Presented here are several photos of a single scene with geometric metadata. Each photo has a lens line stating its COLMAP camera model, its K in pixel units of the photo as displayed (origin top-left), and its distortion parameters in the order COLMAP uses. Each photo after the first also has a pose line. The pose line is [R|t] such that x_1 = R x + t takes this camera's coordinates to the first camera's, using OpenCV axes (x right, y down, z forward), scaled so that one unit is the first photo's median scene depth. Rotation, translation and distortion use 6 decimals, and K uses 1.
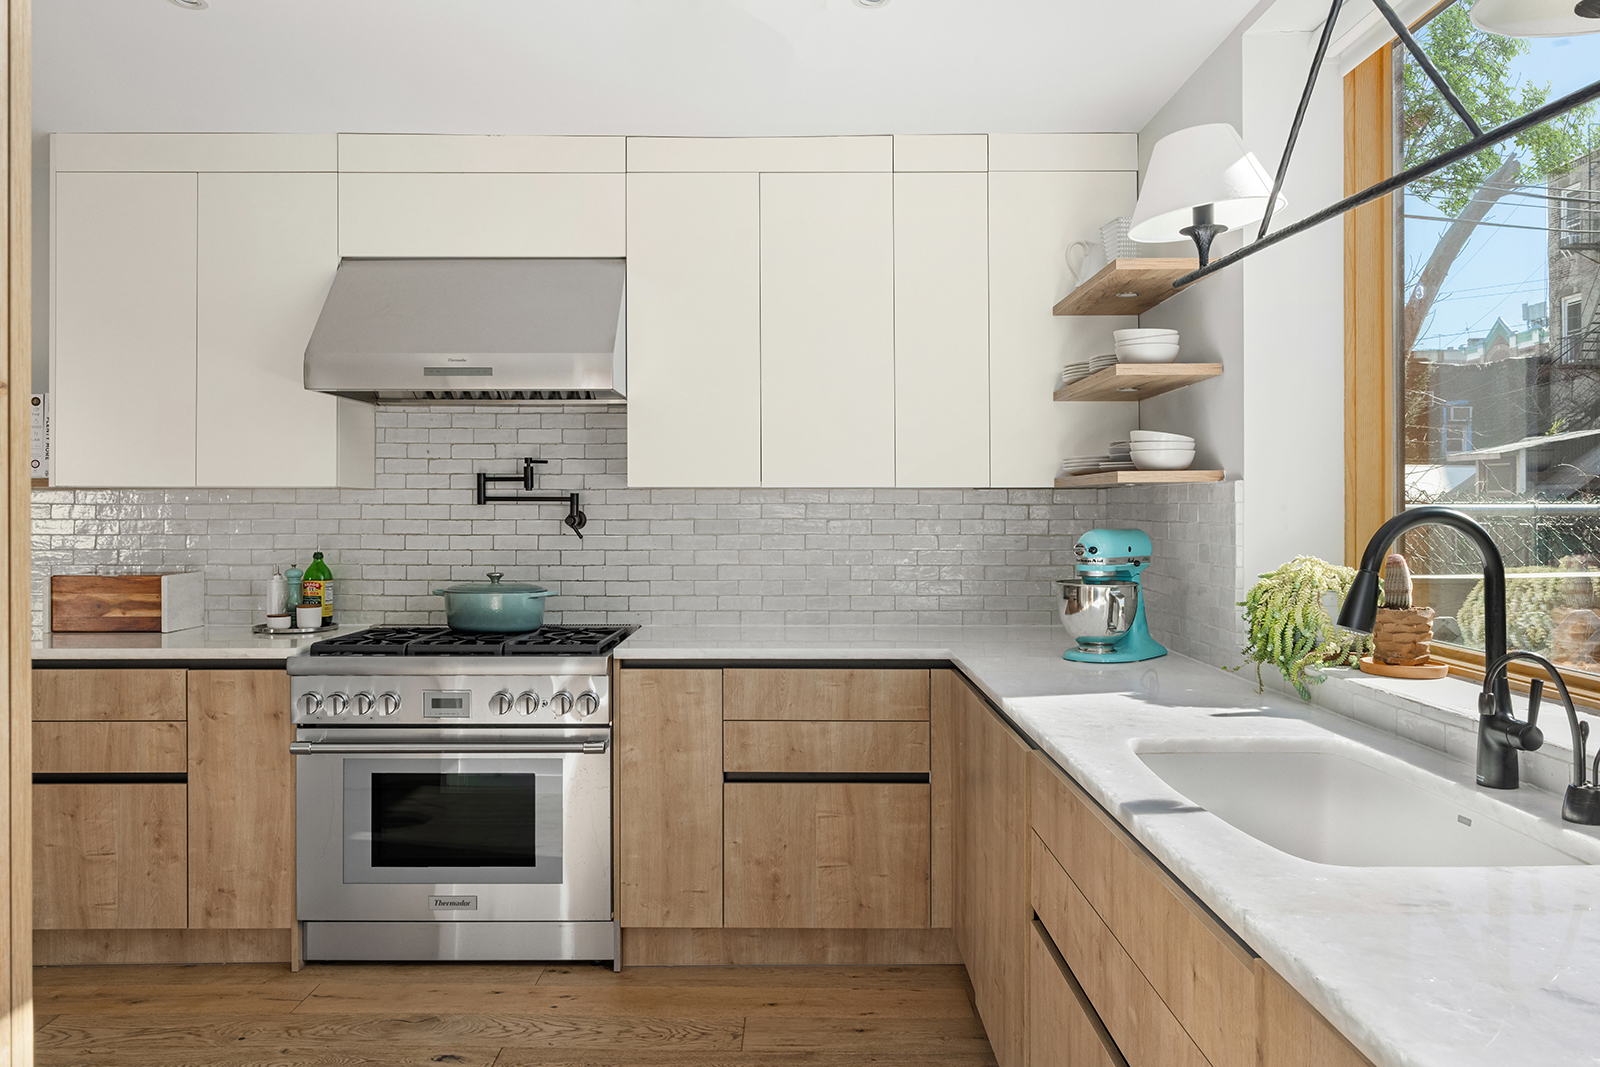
lens RADIAL K [[1173.4, 0, 799.8], [0, 1173.4, 524.4], [0, 0, 1]] dist [-0.005387, -0.000855]
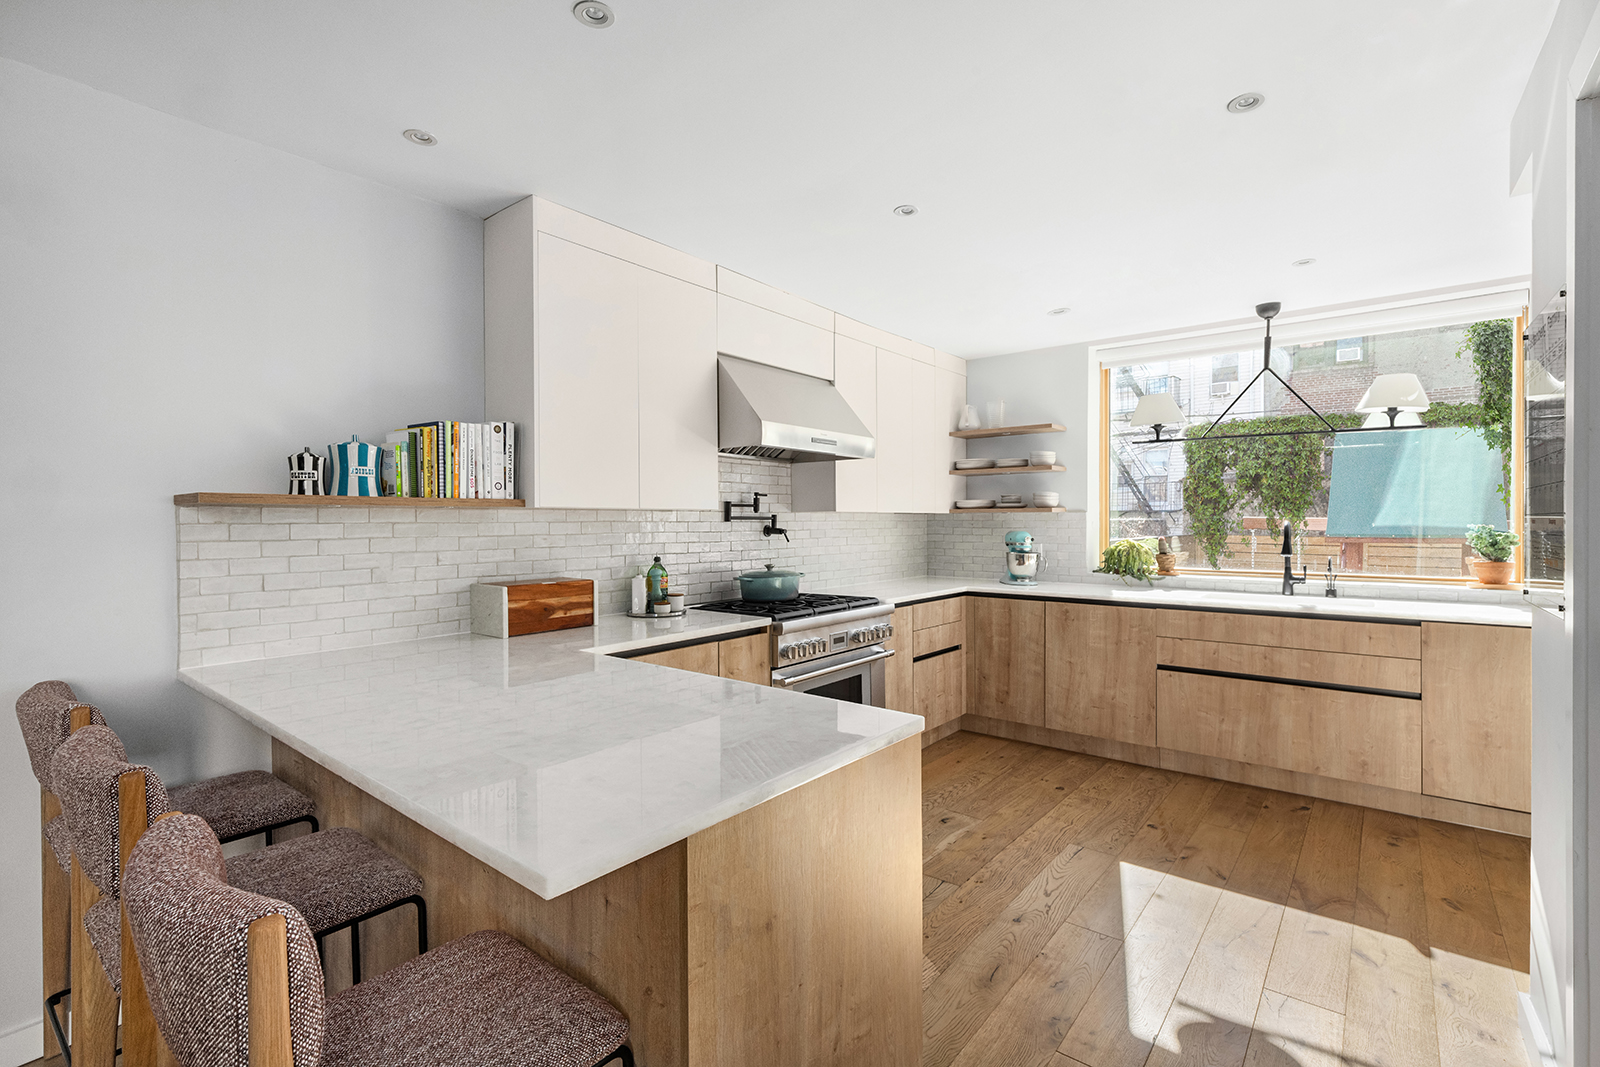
lens RADIAL K [[730.2, 0, 799.0], [0, 730.2, 534.2], [0, 0, 1]] dist [0.001358, 0.000019]
pose [[0.616585, -0.016020, 0.787126, -1.016569], [0.014657, 0.999853, 0.008869, -0.008040], [-0.787152, 0.006069, 0.616729, 0.353402]]
